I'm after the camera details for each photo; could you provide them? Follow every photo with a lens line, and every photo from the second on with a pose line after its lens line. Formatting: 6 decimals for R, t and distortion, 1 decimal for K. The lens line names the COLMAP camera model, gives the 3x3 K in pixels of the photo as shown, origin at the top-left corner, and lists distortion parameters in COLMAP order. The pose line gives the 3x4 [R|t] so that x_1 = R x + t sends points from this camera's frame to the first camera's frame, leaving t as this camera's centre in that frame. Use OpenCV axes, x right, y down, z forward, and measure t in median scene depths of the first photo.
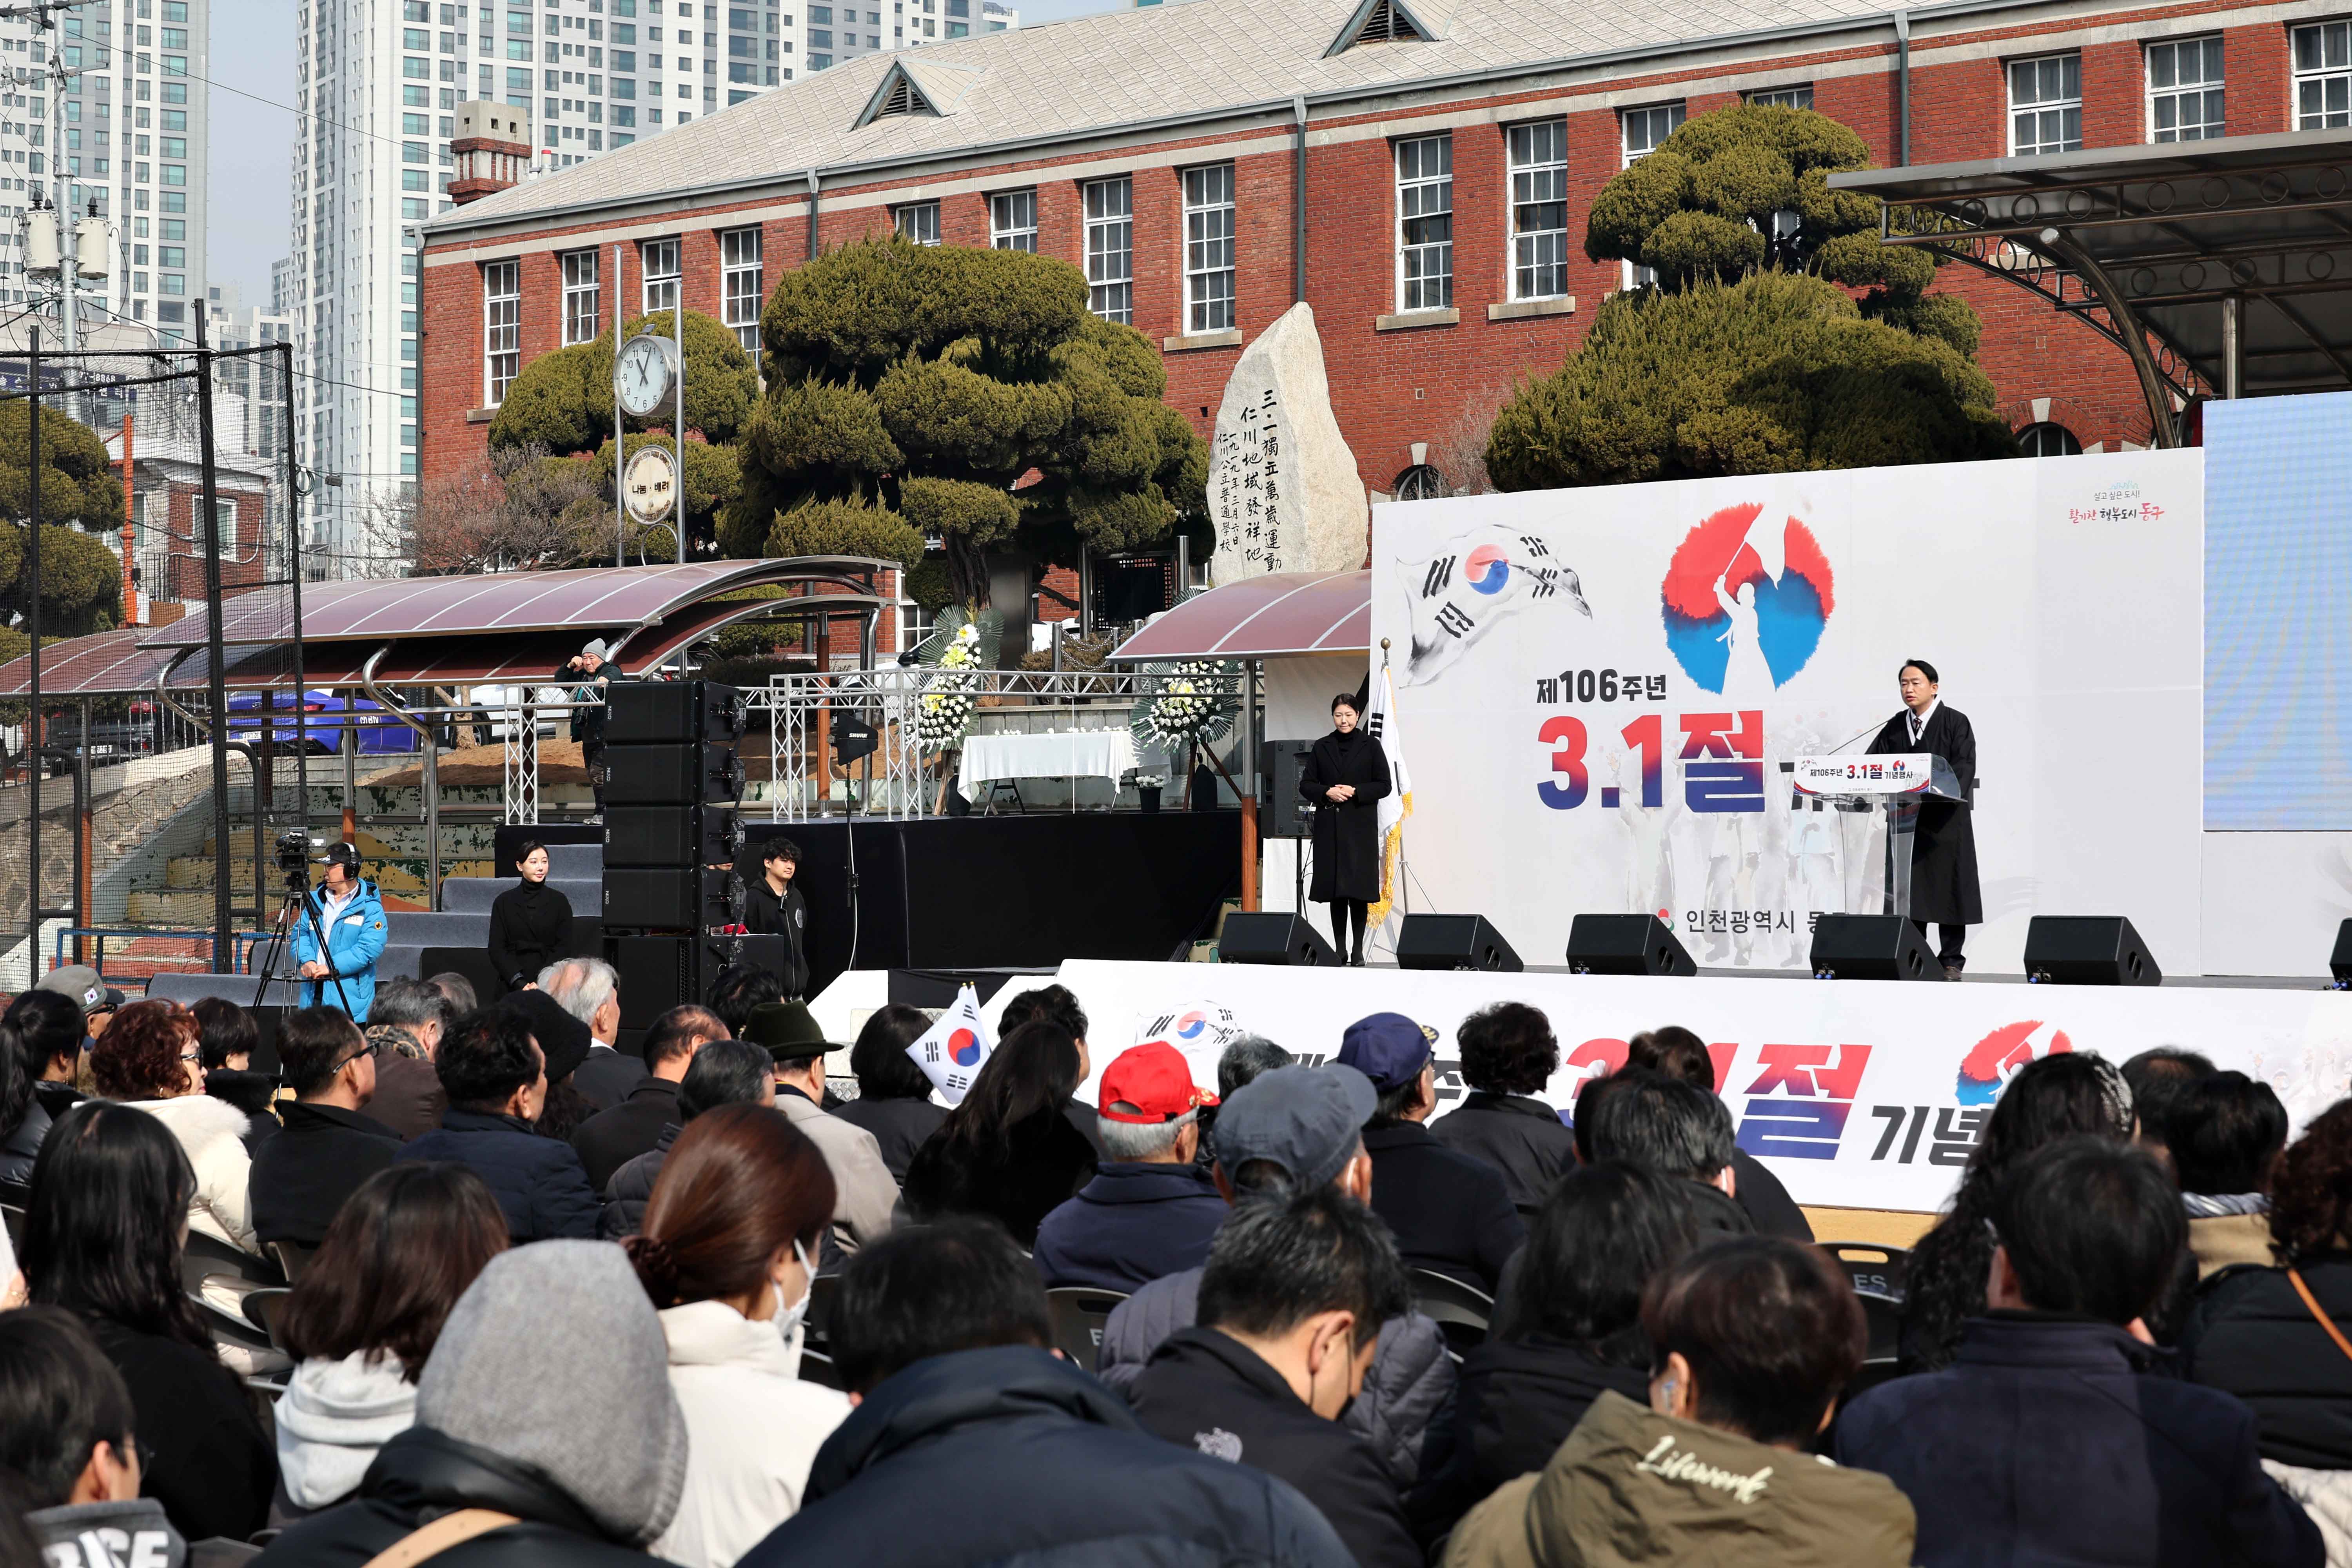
lens RADIAL K [[4144.6, 0, 1176.0], [0, 4144.6, 784.0], [0, 0, 1]] dist [-0.041685, -0.125832]
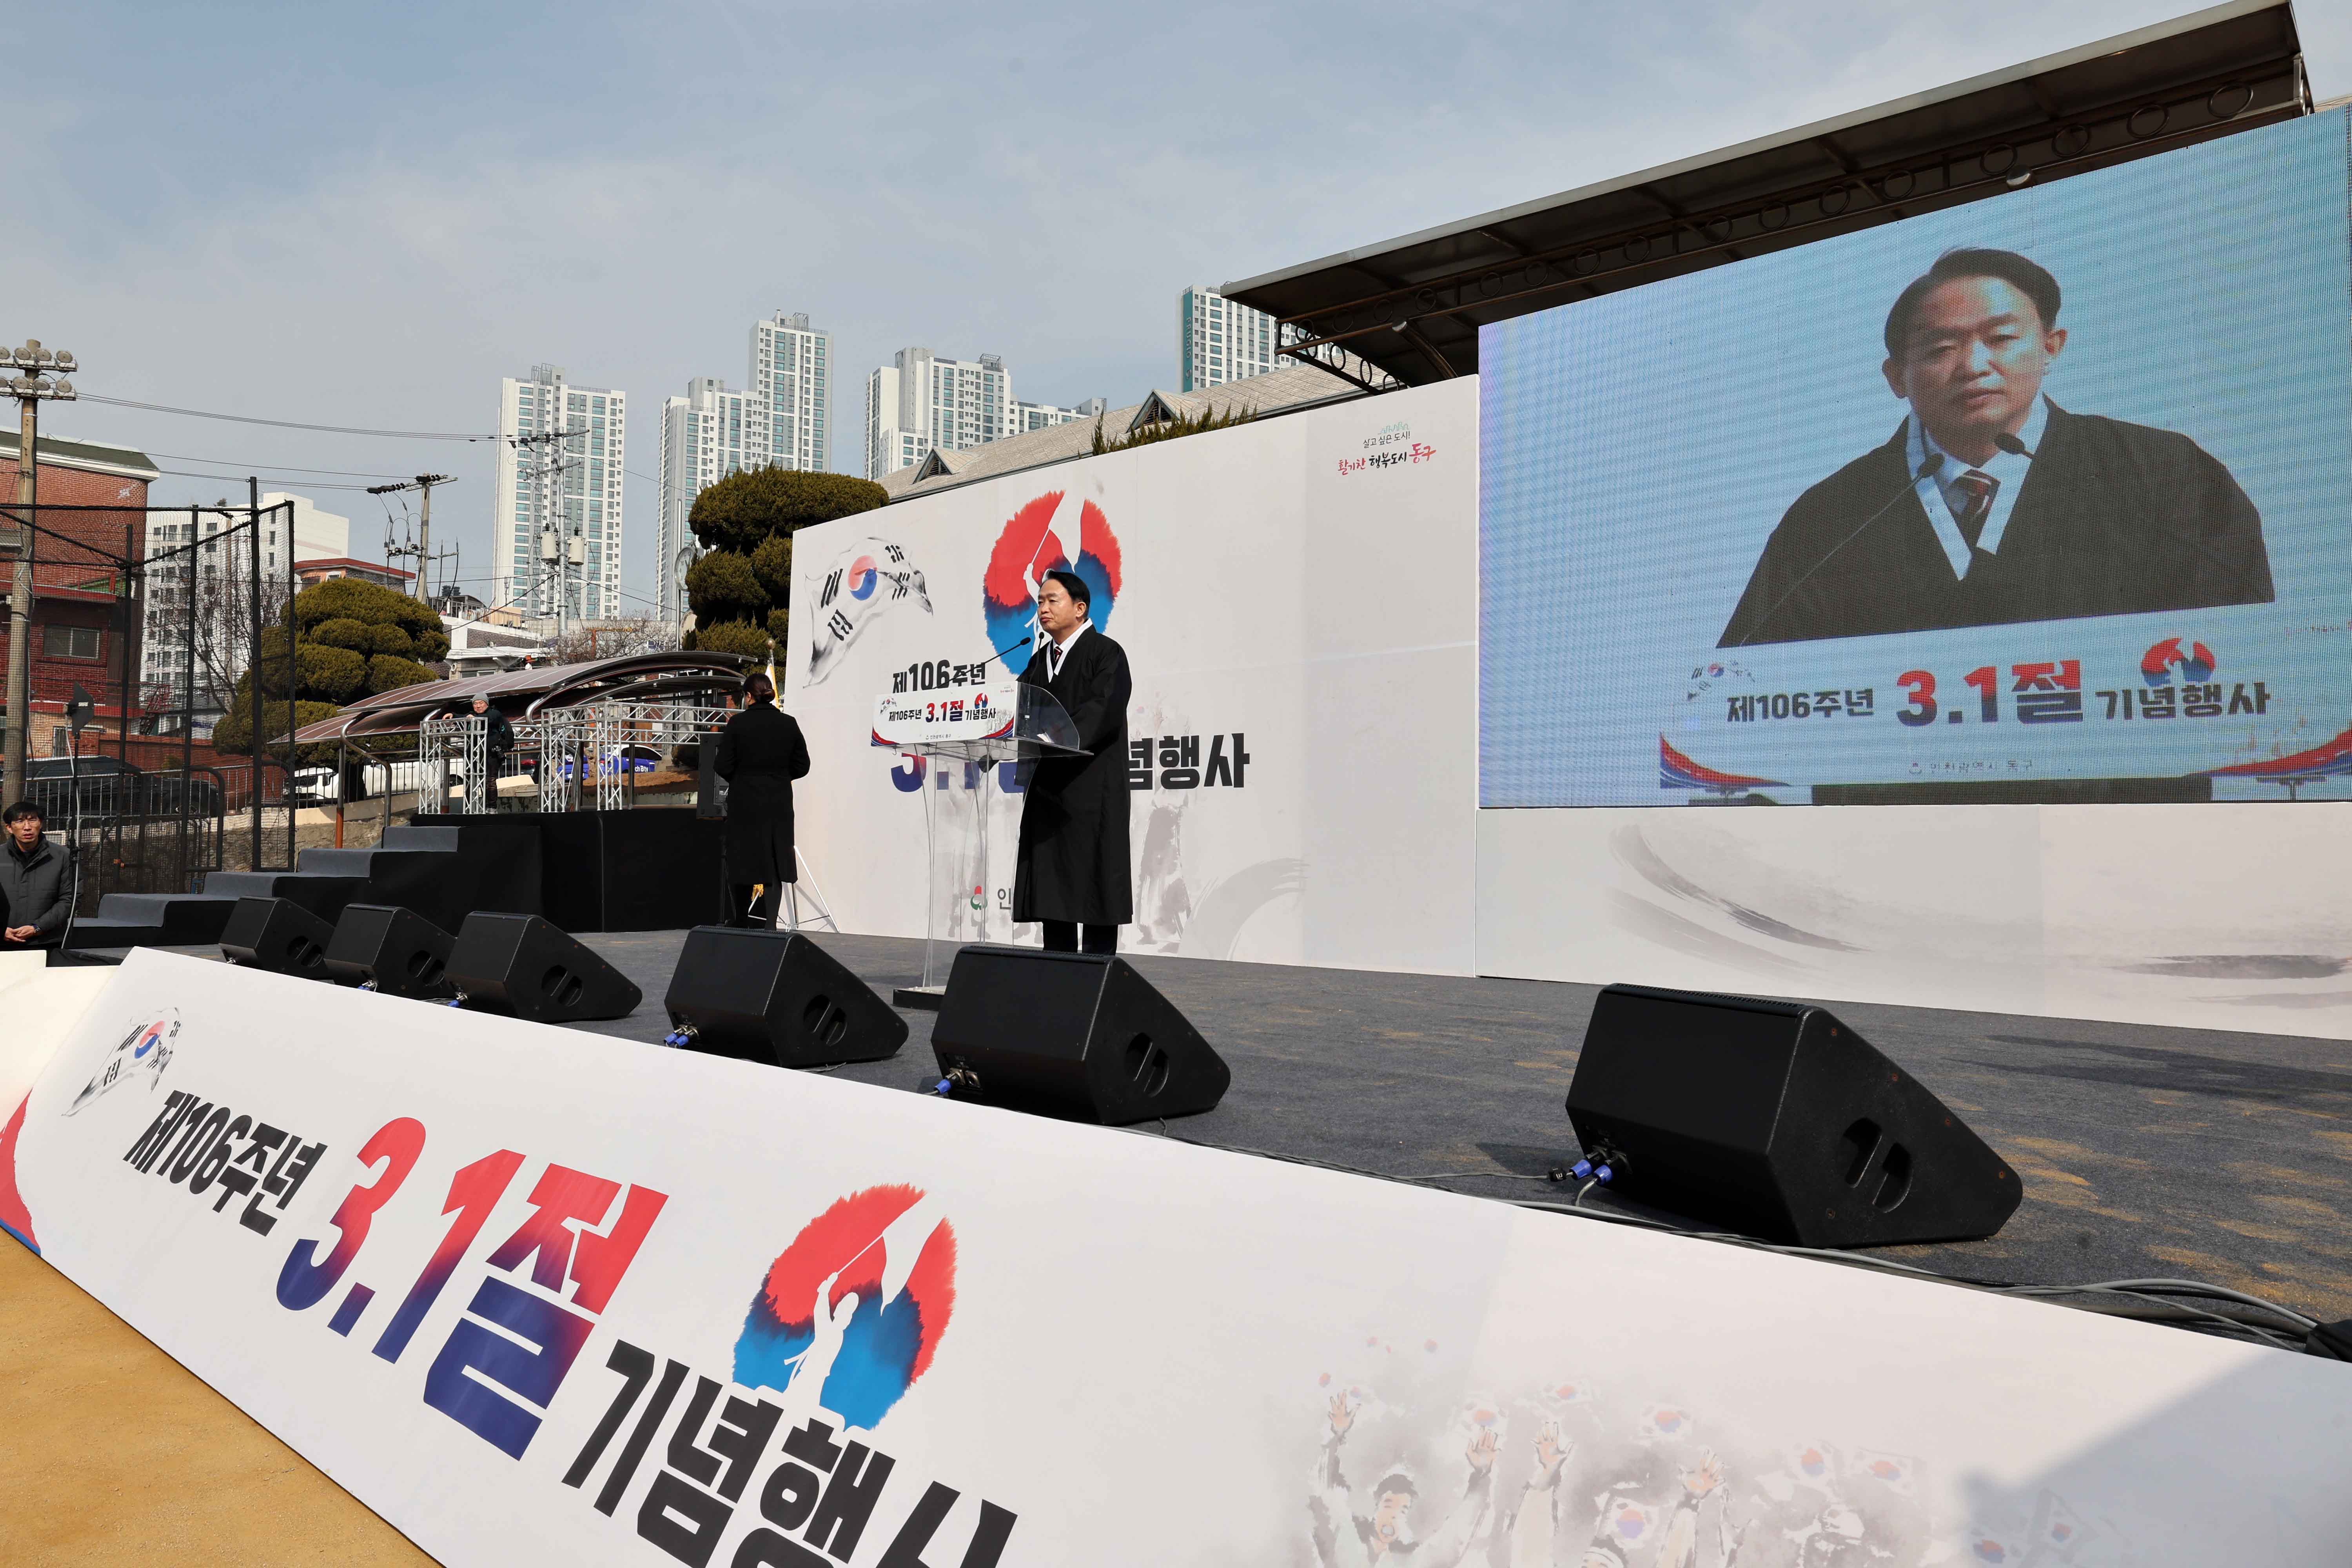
lens RADIAL K [[1540.6, 0, 1116.9], [0, 1540.6, 737.0], [0, 0, 1]] dist [-0.004059, 0.022657]
pose [[0.997642, 0.001587, -0.068621, 0.175196], [-0.005108, 0.998677, -0.051168, 0.012127], [0.068449, 0.051398, 0.996330, 0.603909]]
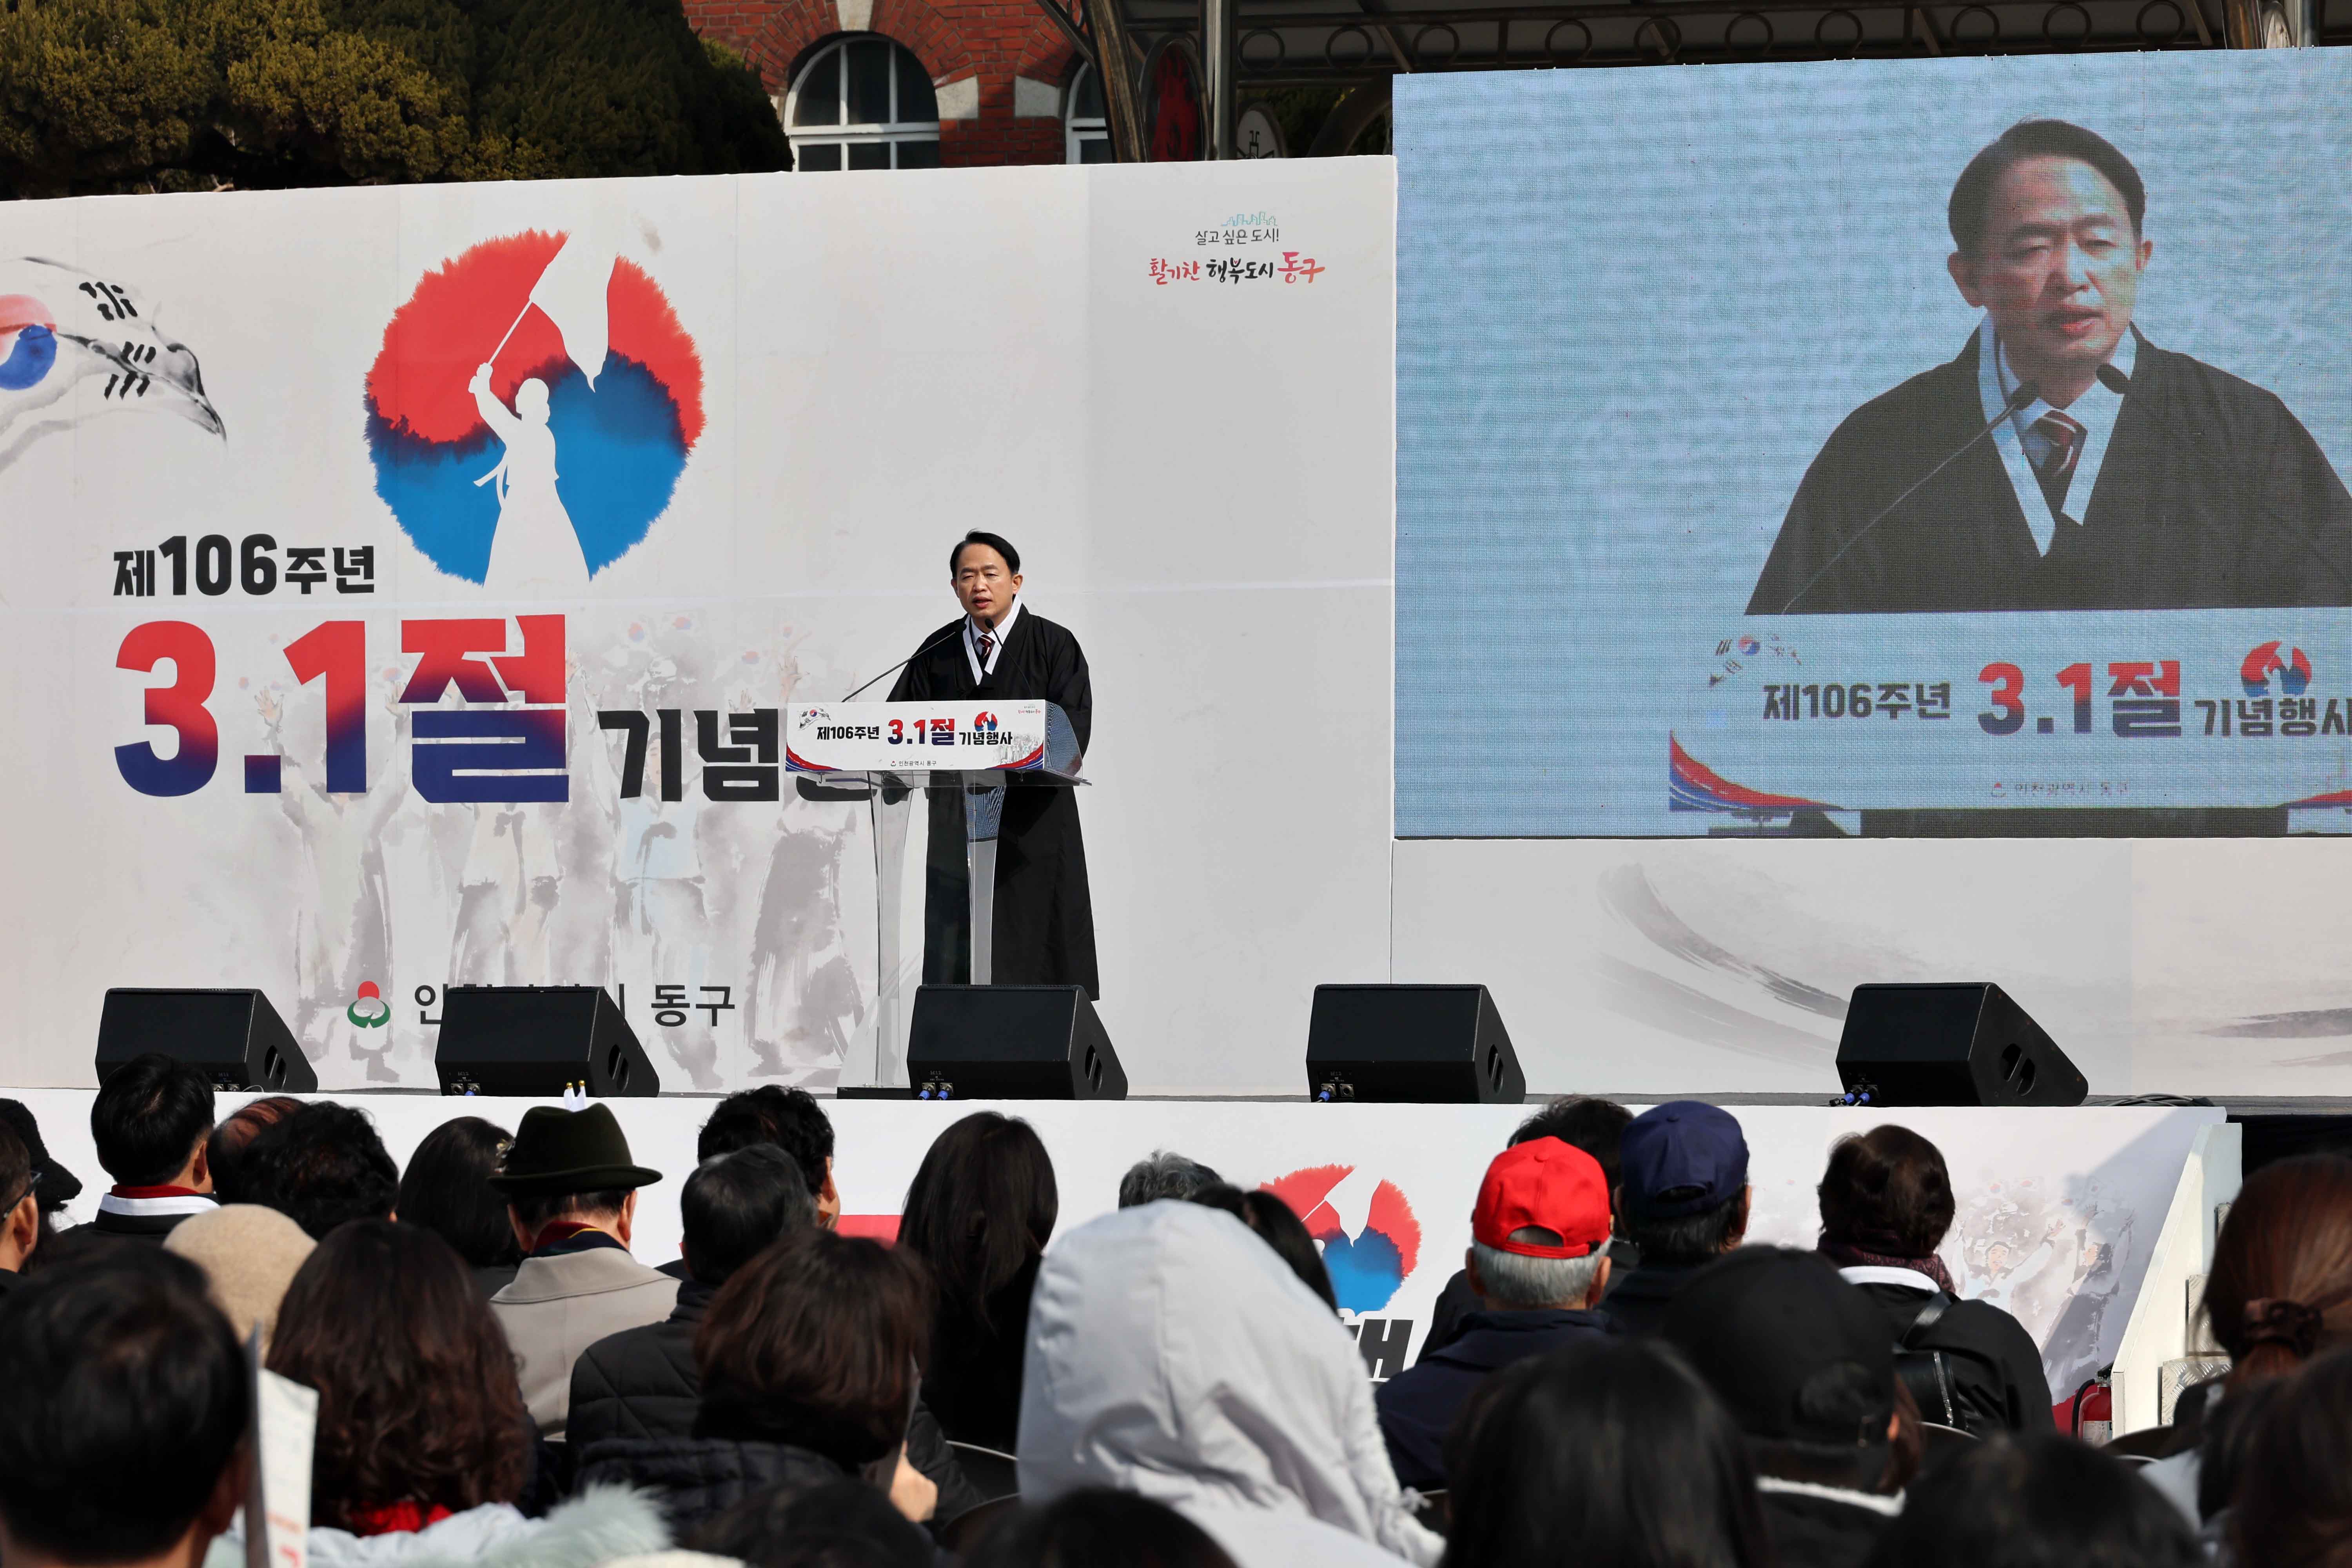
lens RADIAL K [[8895.7, 0, 1176.7], [0, 8895.7, 595.6], [0, 0, 1]] dist [-0.173758, -4.491821]
pose [[0.941585, 0.008856, 0.336659, -0.168515], [-0.003664, 0.999864, -0.016054, -0.001816], [-0.336755, 0.013883, 0.941490, -0.117603]]
